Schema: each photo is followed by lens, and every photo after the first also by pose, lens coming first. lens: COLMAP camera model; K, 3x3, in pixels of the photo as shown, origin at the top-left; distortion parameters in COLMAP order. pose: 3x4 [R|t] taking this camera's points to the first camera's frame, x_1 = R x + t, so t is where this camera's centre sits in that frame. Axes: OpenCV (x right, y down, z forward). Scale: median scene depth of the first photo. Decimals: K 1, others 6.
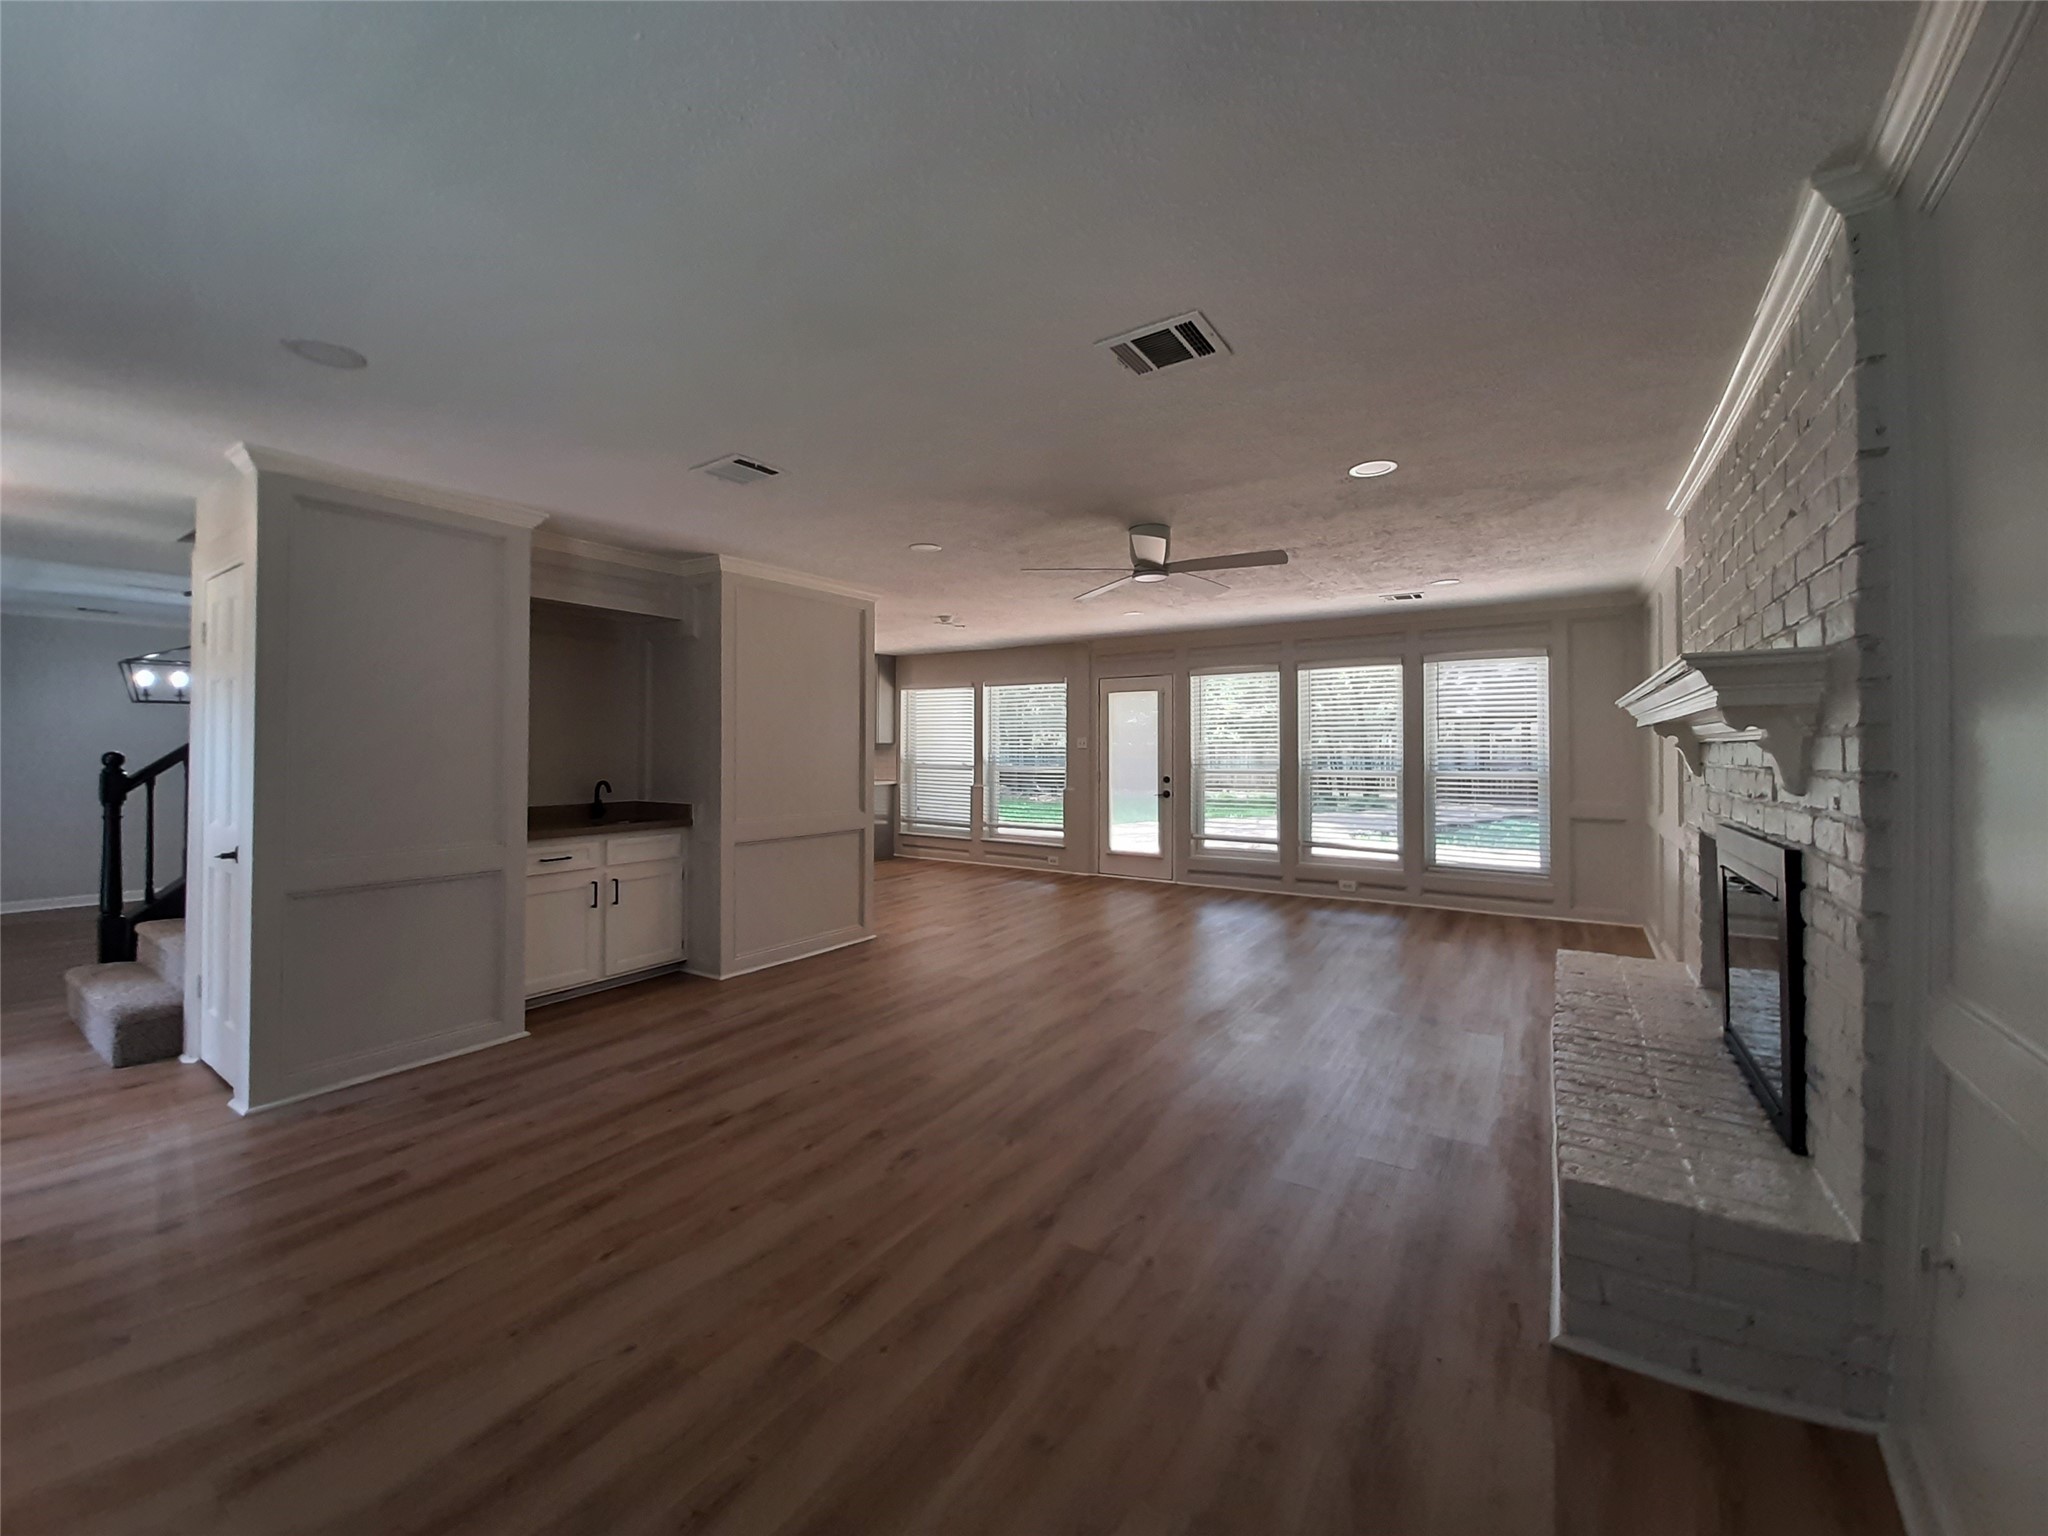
lens RADIAL K [[814.8, 0, 1019.8], [0, 814.8, 753.6], [0, 0, 1]] dist [-0.001299, -0.000719]
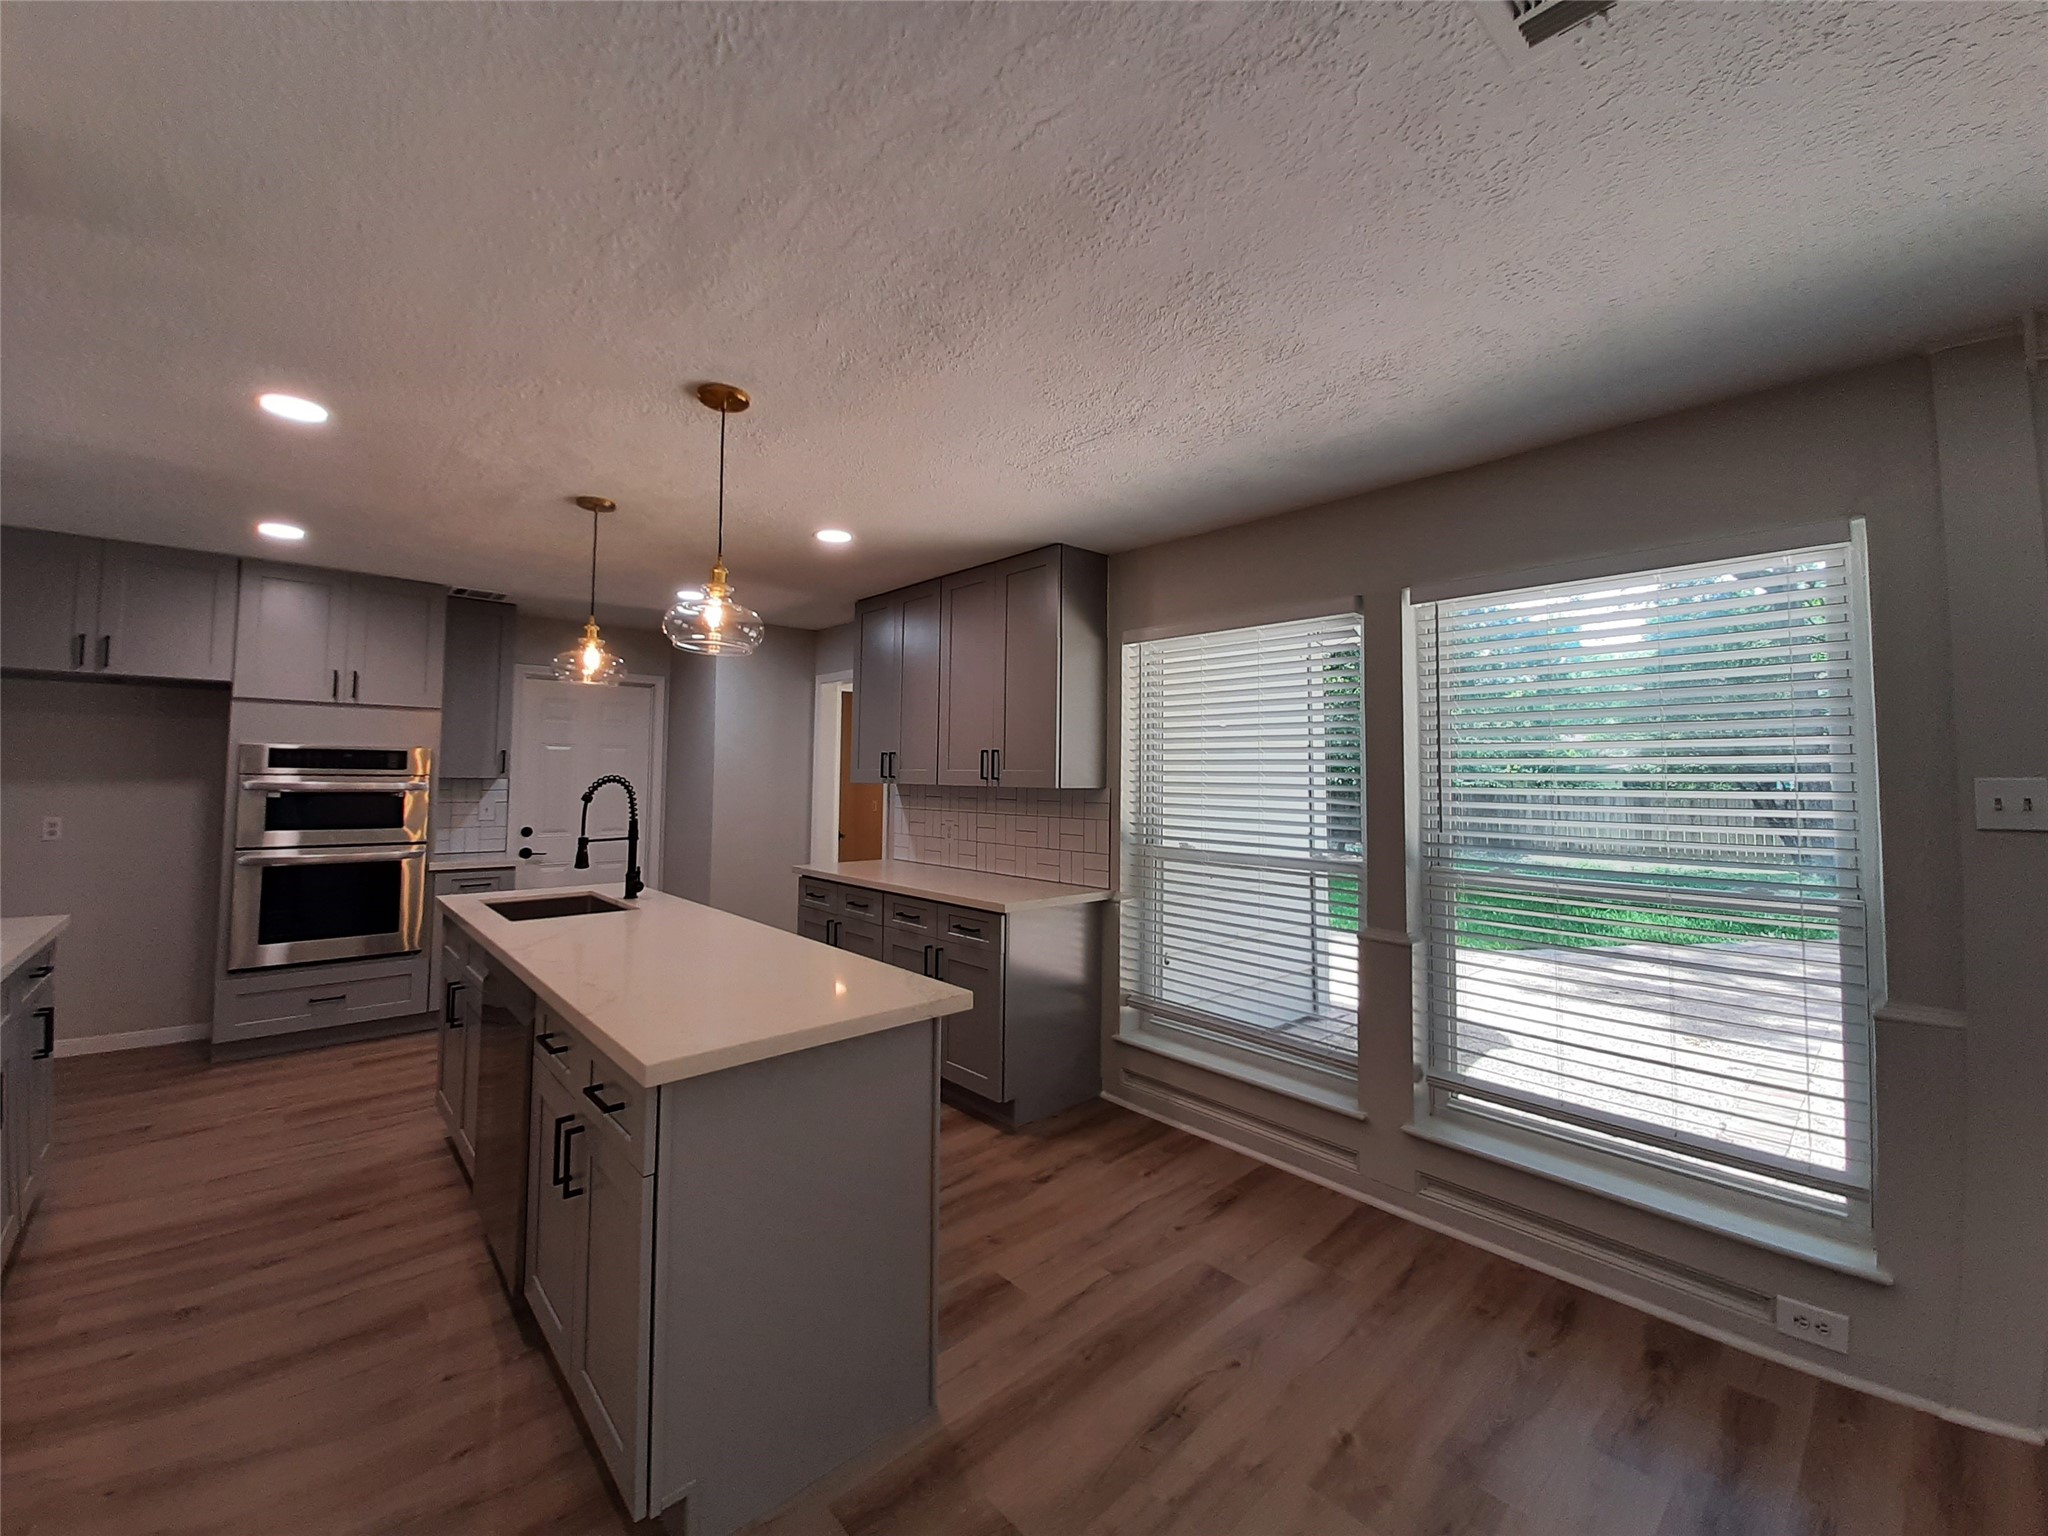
lens RADIAL K [[814.8, 0, 1029.6], [0, 814.8, 756.1], [0, 0, 1]] dist [-0.001299, -0.000719]
pose [[0.971312, -0.006075, -0.237732, -0.099189], [-0.002758, 0.999319, -0.036802, -0.014828], [0.237794, 0.036402, 0.970633, 0.635847]]
